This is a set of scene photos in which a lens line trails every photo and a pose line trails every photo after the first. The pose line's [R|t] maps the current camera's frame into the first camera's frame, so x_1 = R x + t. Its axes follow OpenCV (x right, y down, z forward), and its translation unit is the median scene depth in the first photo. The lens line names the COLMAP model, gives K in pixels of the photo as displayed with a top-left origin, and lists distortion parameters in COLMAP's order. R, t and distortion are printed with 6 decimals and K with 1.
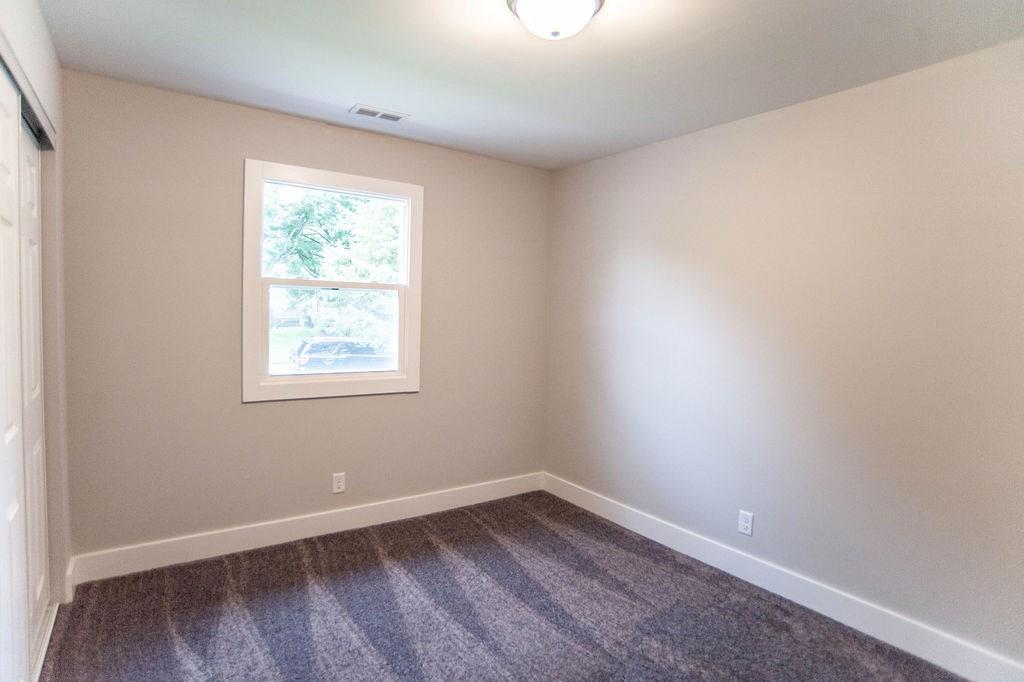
lens RADIAL K [[530.1, 0, 526.9], [0, 530.1, 338.3], [0, 0, 1]] dist [-0.074025, 0.027948]
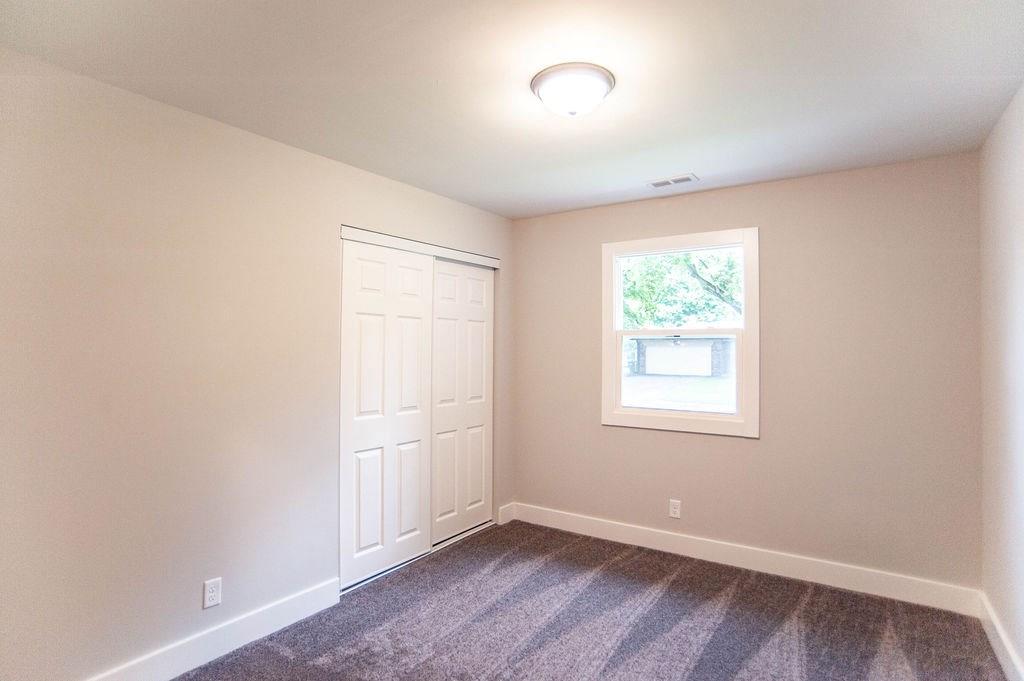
lens RADIAL K [[530.1, 0, 501.7], [0, 530.1, 340.7], [0, 0, 1]] dist [-0.074025, 0.027948]
pose [[0.340558, -0.032094, -0.939676, 0.634698], [-0.035685, 0.998256, -0.047027, -0.018461], [0.939546, 0.049548, 0.338819, 0.281249]]
